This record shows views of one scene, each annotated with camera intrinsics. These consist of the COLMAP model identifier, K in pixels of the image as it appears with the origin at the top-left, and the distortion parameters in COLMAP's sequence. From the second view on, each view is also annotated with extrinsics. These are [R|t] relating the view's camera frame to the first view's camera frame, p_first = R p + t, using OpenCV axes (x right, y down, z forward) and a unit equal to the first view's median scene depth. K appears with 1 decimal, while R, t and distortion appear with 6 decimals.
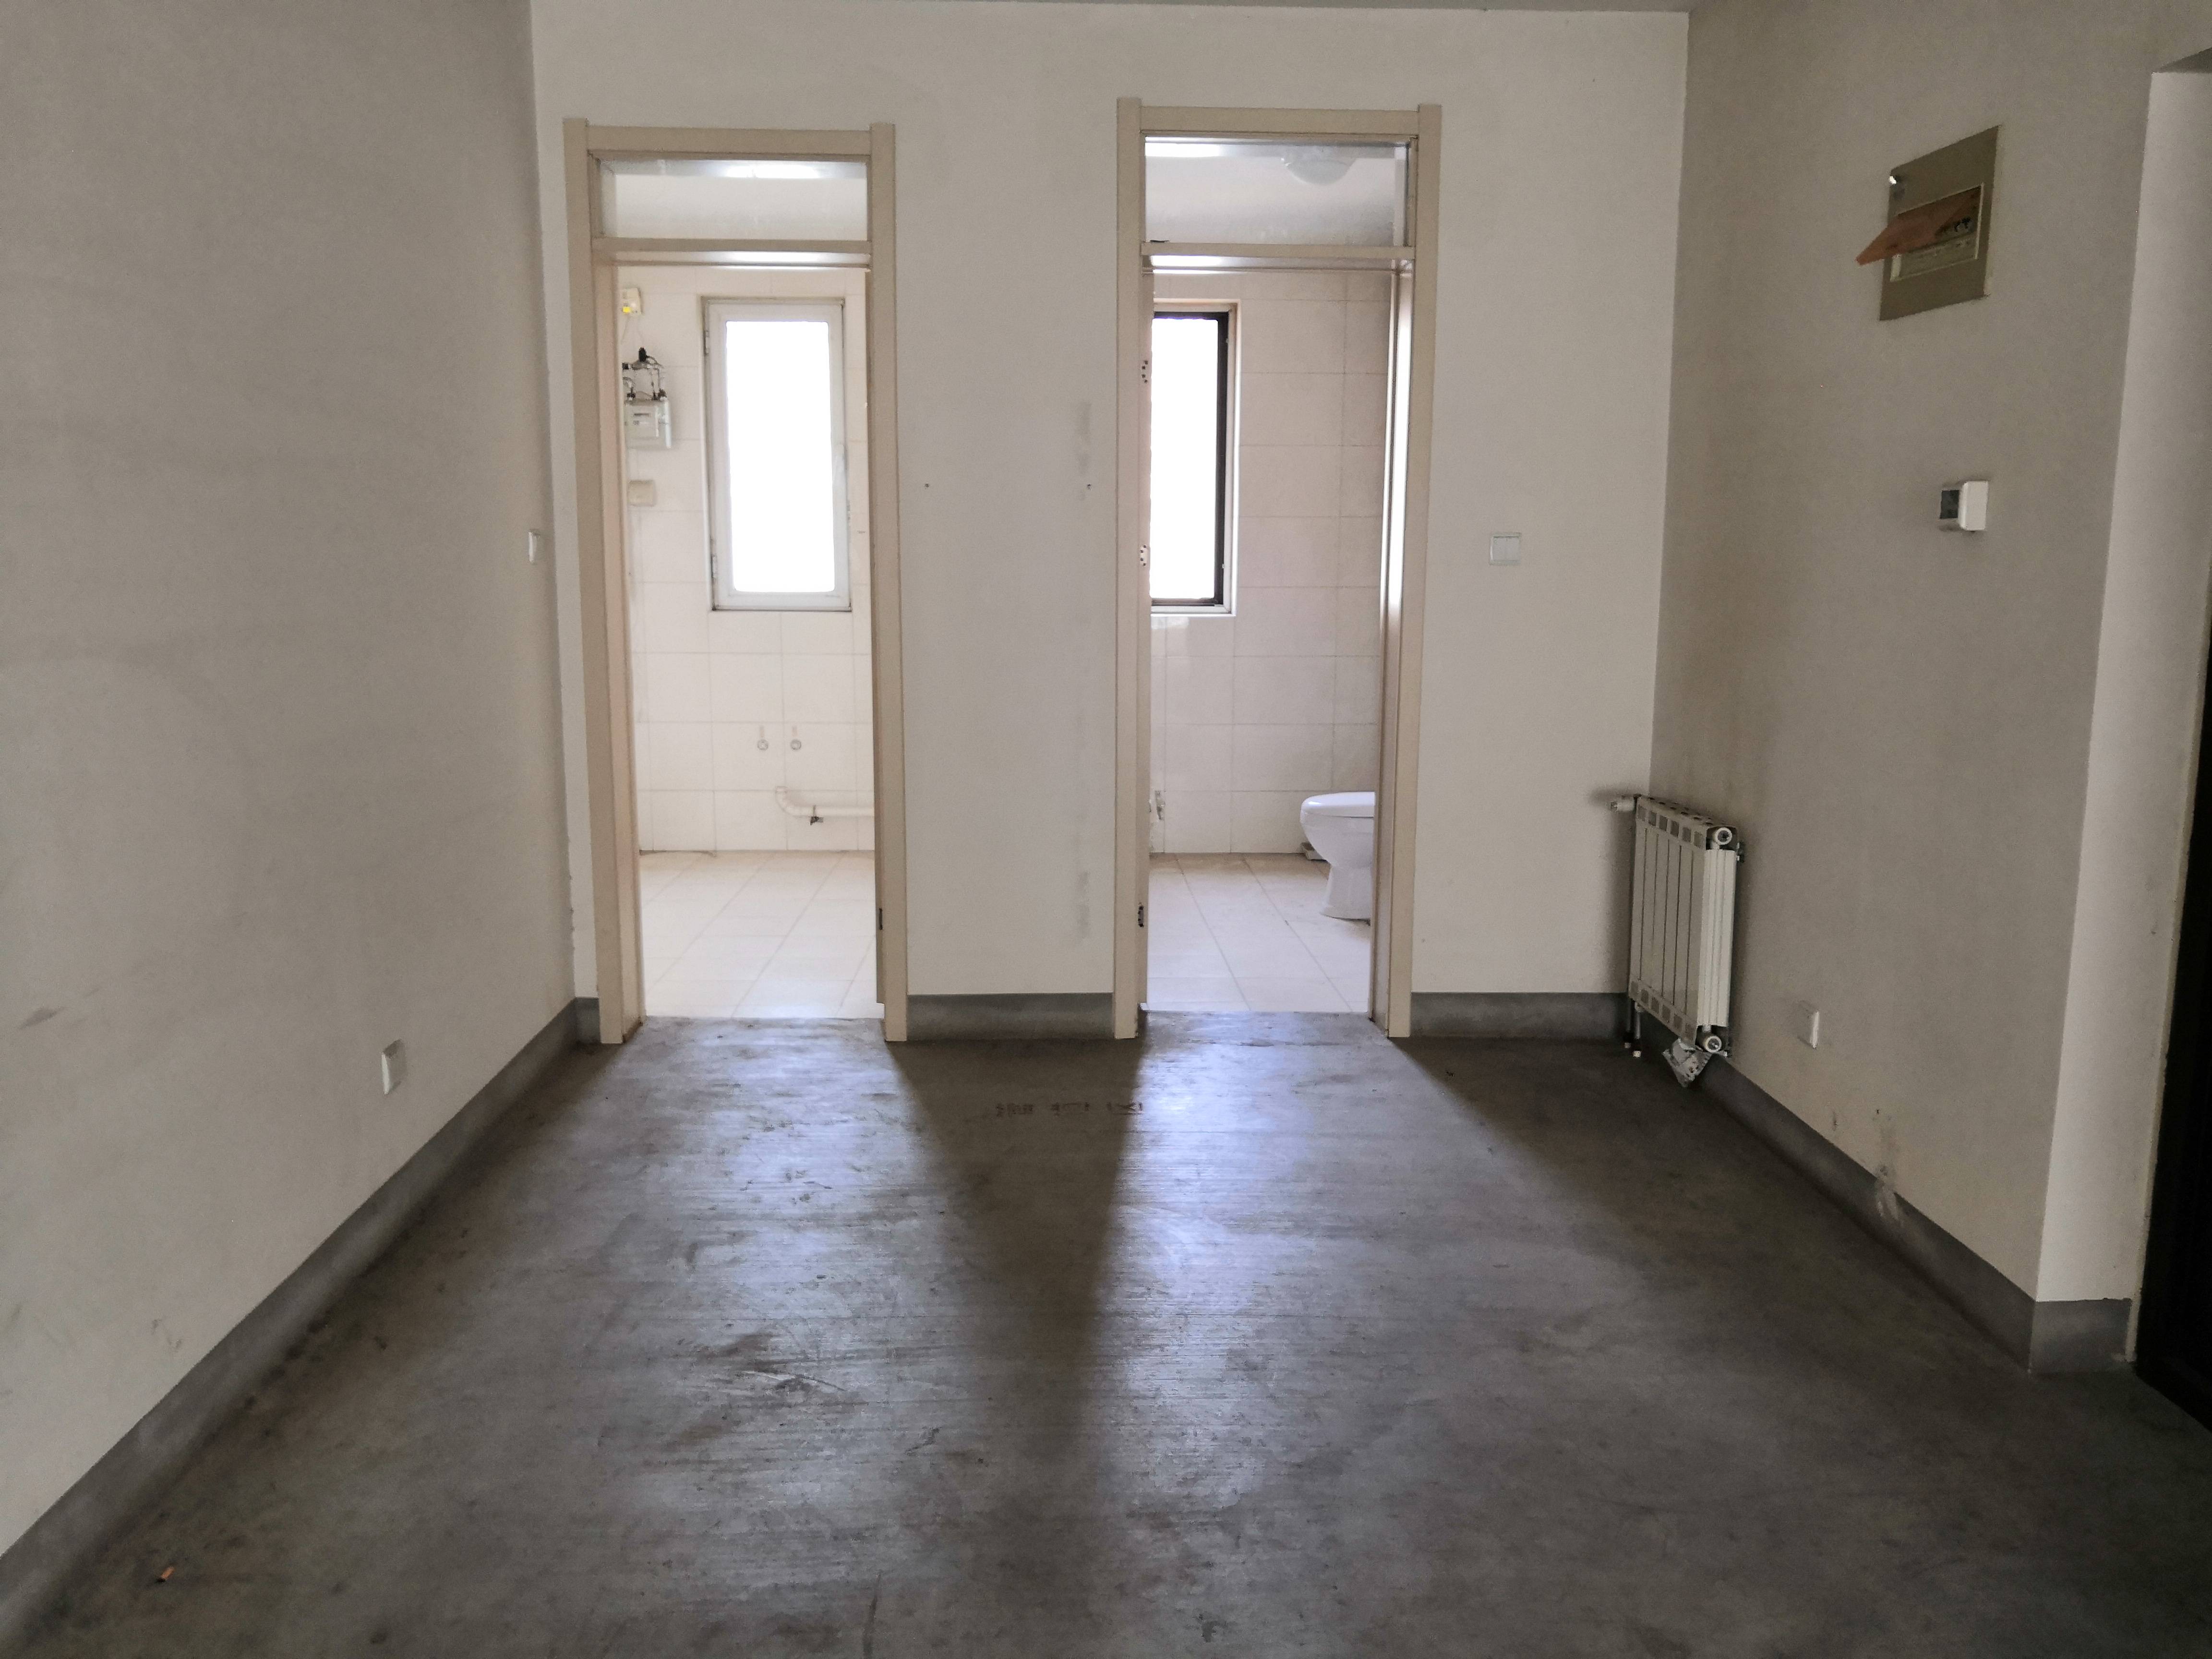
lens RADIAL K [[1717.8, 0, 1116.8], [0, 1717.8, 827.4], [0, 0, 1]] dist [-0.026261, -0.015619]
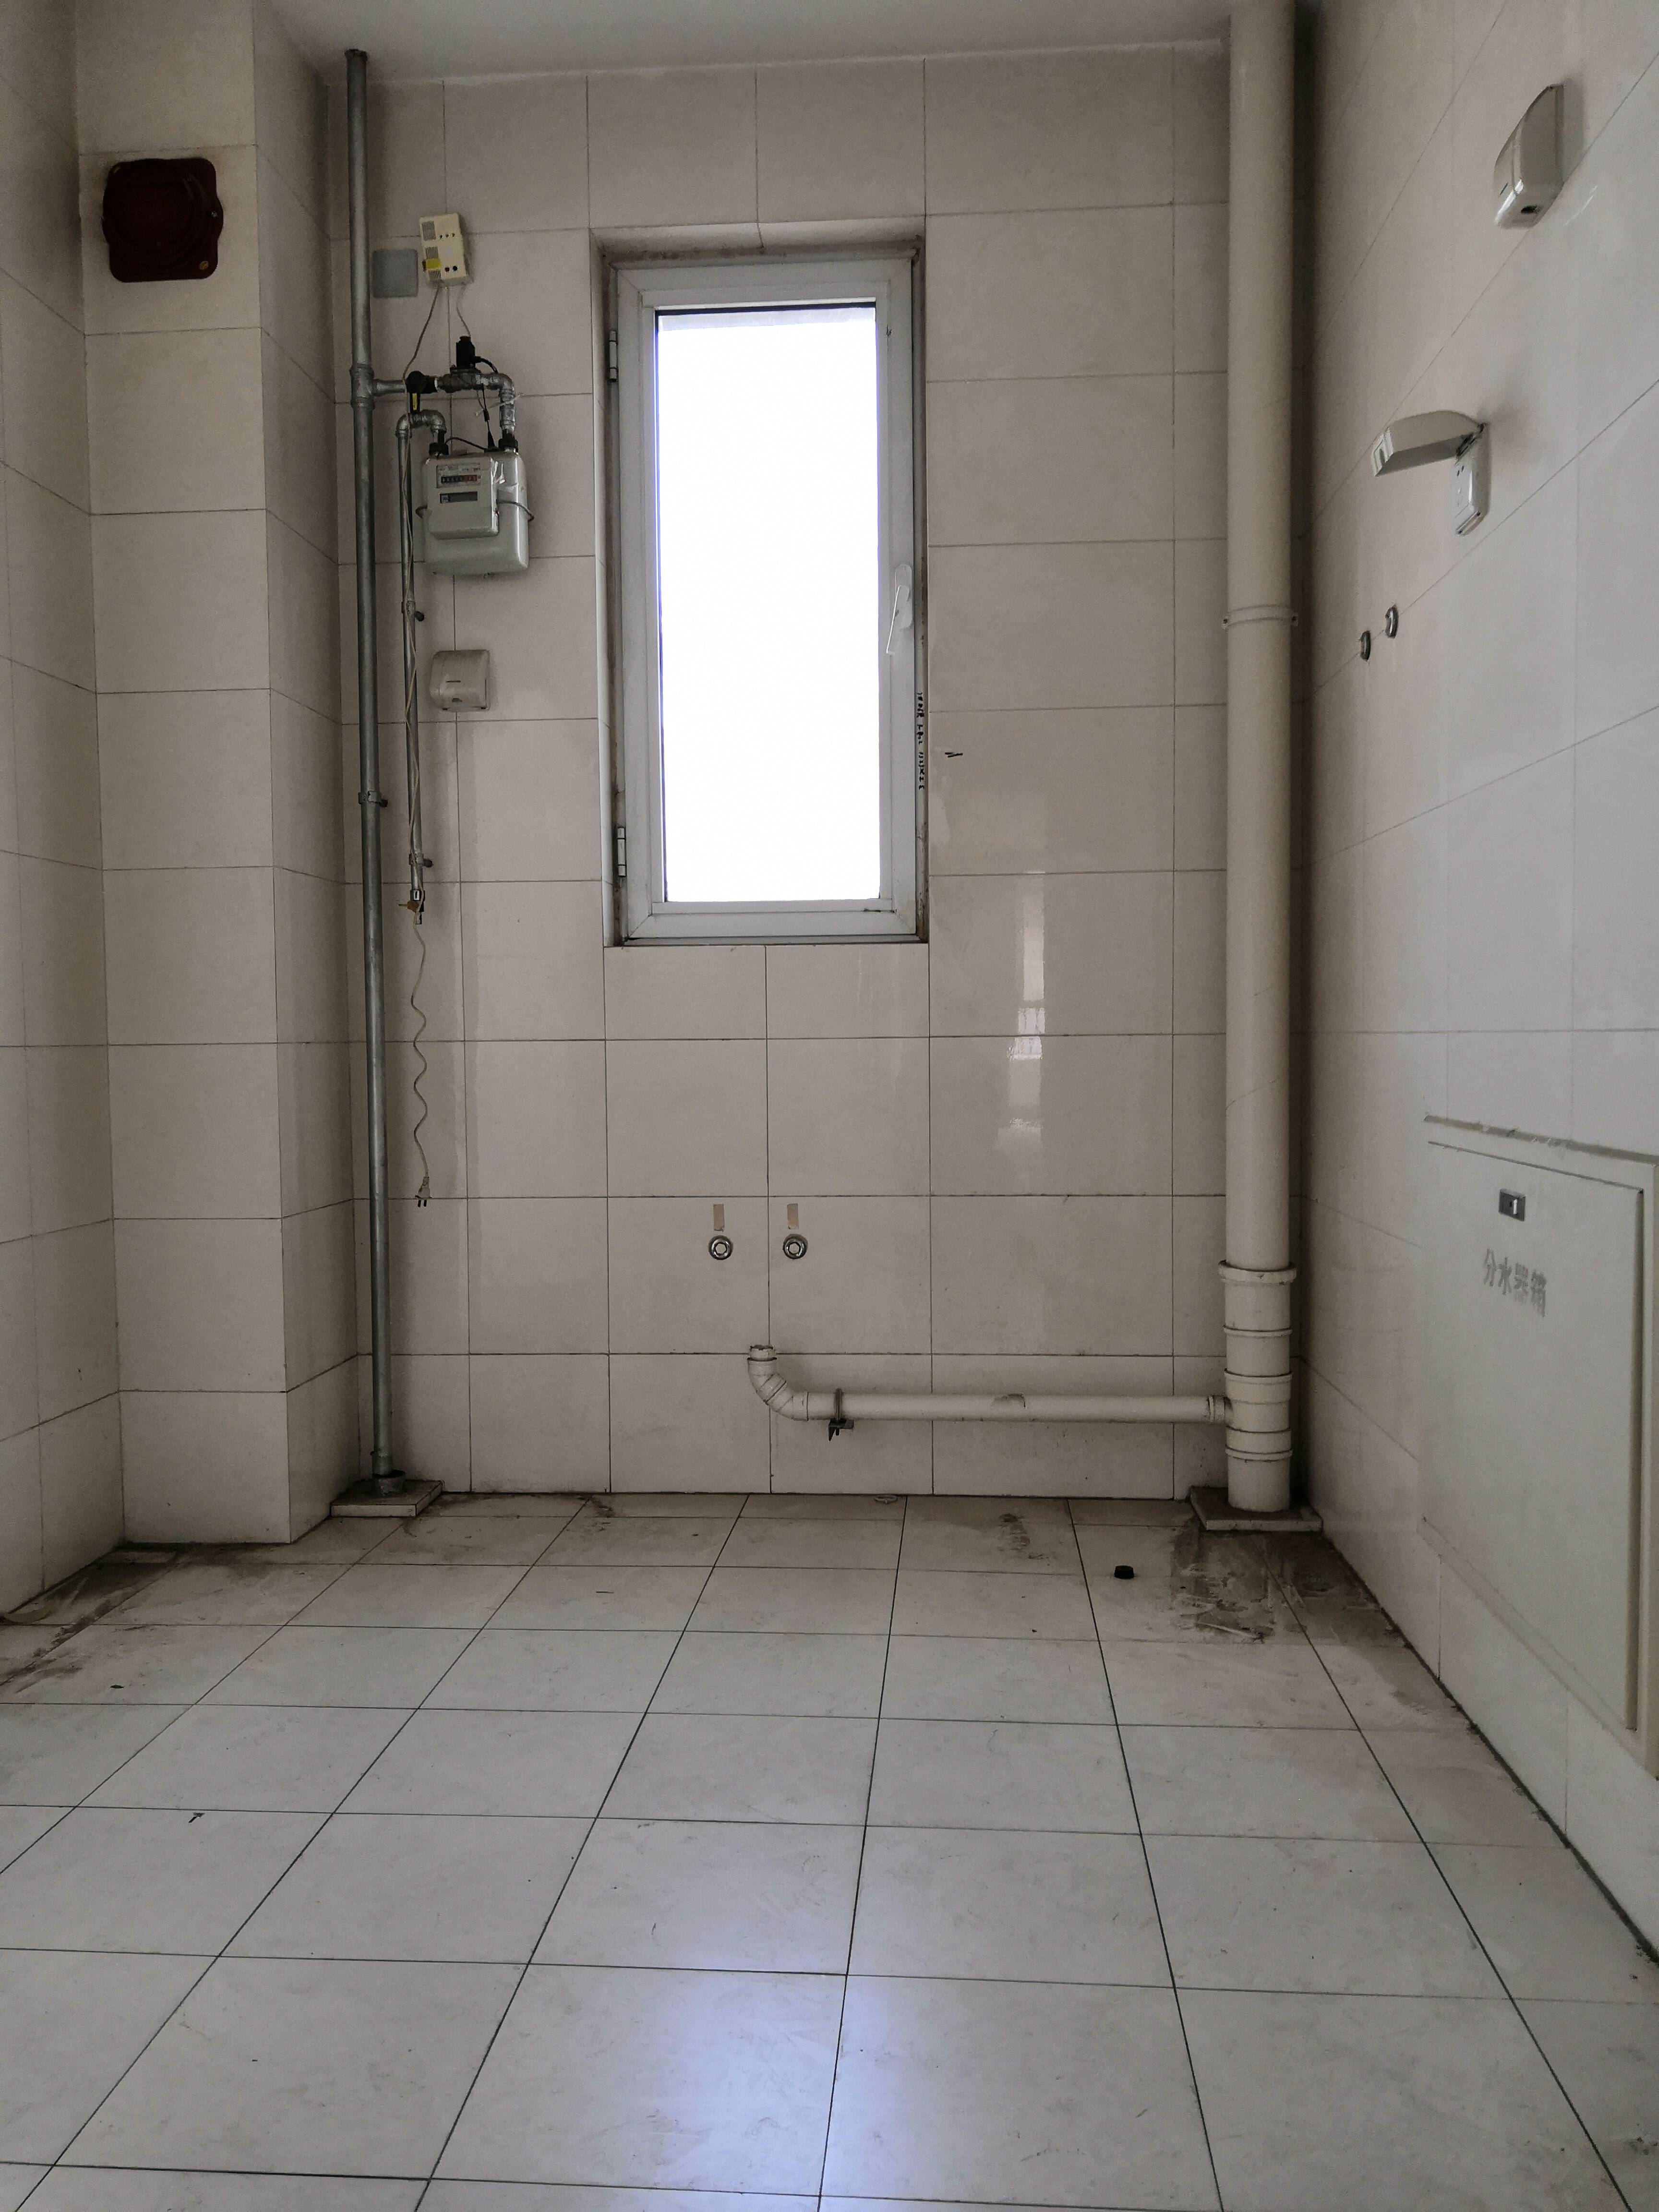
lens RADIAL K [[1717.8, 0, 821.2], [0, 1717.8, 1105.6], [0, 0, 1]] dist [-0.026261, -0.015619]
pose [[0.992709, -0.003439, -0.120487, -0.131252], [-0.008327, 0.995248, -0.097019, -0.042988], [0.120248, 0.097315, 0.987963, 0.579779]]
